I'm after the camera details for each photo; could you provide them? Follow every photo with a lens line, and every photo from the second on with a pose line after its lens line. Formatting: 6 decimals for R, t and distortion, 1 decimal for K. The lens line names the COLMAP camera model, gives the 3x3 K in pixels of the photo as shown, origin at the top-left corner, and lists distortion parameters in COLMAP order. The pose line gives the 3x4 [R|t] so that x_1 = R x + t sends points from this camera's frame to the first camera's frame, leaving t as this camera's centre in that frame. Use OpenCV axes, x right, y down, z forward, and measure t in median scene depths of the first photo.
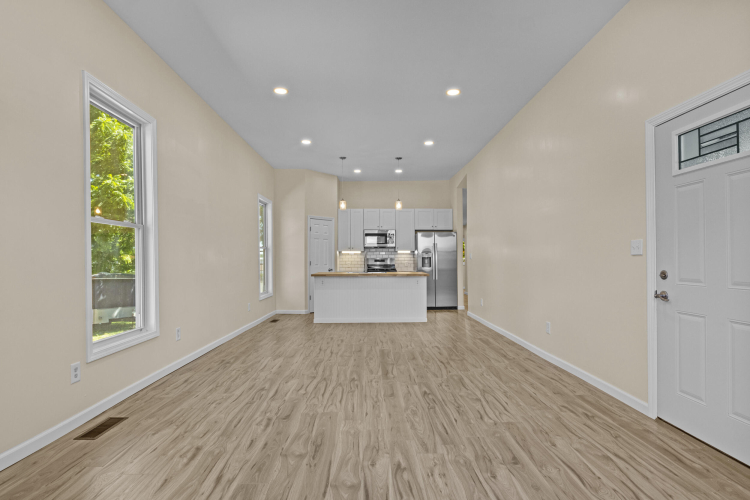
lens RADIAL K [[372.7, 0, 380.9], [0, 372.7, 255.0], [0, 0, 1]] dist [-0.005036, -0.000888]
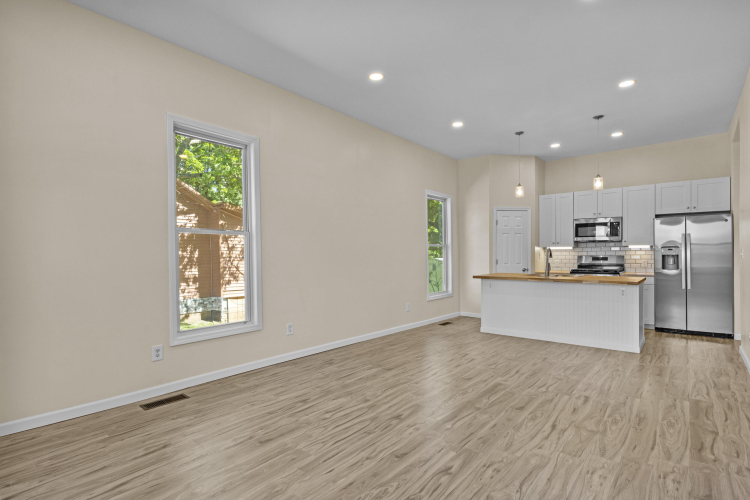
lens RADIAL K [[372.7, 0, 380.9], [0, 372.7, 255.0], [0, 0, 1]] dist [-0.005036, -0.000888]
pose [[0.752714, 0.001322, -0.658346, 0.398157], [0.010558, 0.999845, 0.014080, -0.020069], [0.658262, -0.017549, 0.752584, 0.366417]]
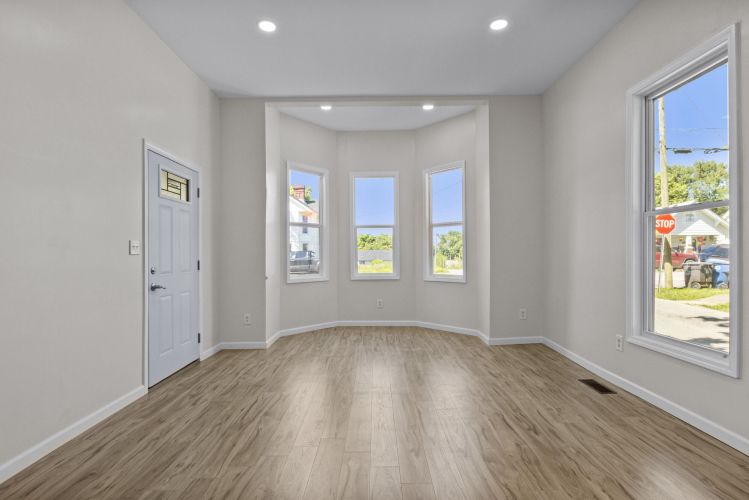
lens RADIAL K [[381.5, 0, 374.5], [0, 381.5, 250.0], [0, 0, 1]] dist [-0.003985, -0.000269]
pose [[-0.999331, 0.012090, 0.034506, -0.028230], [0.011319, 0.999684, -0.022453, 0.013996], [-0.034767, -0.022048, -0.999152, 1.551148]]
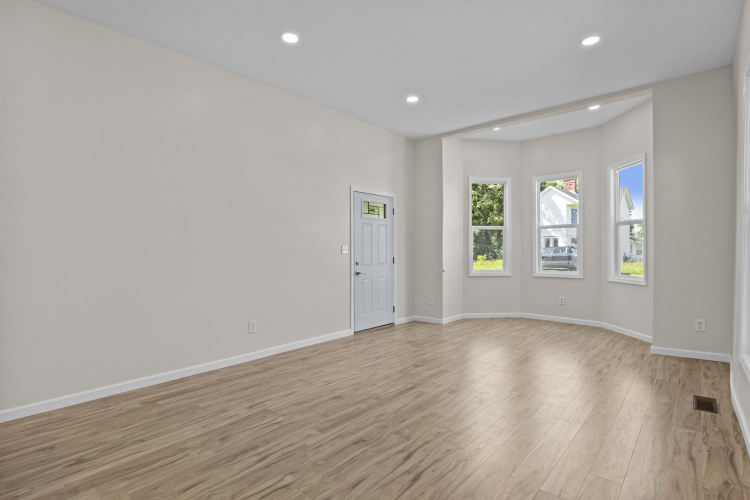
lens RADIAL K [[373.0, 0, 375.0], [0, 373.0, 250.0], [0, 0, 1]] dist [-0.000271, 0.000531]
pose [[-0.730273, 0.005355, 0.683135, -0.529060], [-0.002283, 0.999945, -0.010279, -0.000242], [-0.683152, -0.009066, -0.730220, 1.699387]]
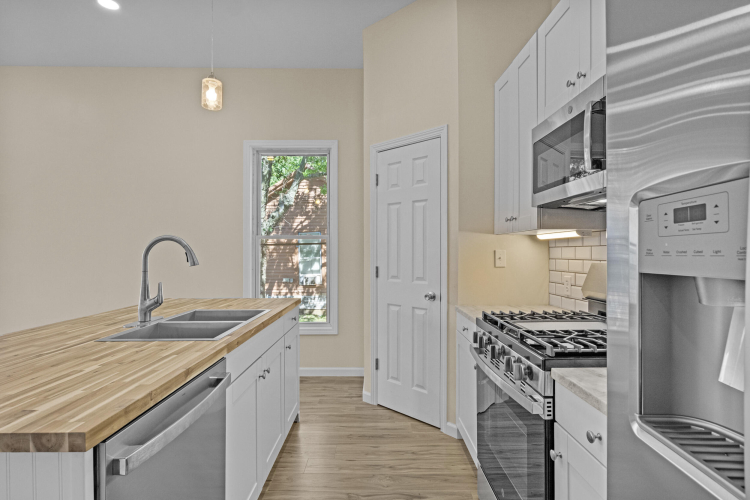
lens RADIAL K [[382.0, 0, 375.0], [0, 382.0, 250.0], [0, 0, 1]] dist [-0.003985, -0.000269]
pose [[-0.027591, -0.004219, -0.999610, 0.436354], [0.008503, 0.999954, -0.004455, 0.005520], [0.999583, -0.008622, -0.027554, 2.227533]]
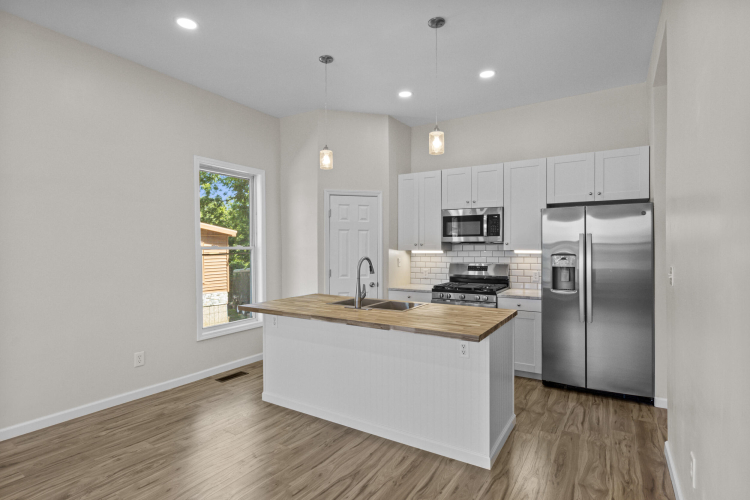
lens RADIAL K [[382.0, 0, 375.0], [0, 382.0, 250.0], [0, 0, 1]] dist [-0.003985, -0.000269]
pose [[0.832458, 0.006067, -0.554055, 0.430344], [0.006752, 0.999755, 0.021093, -0.056235], [0.554047, -0.021300, 0.832213, 1.212695]]
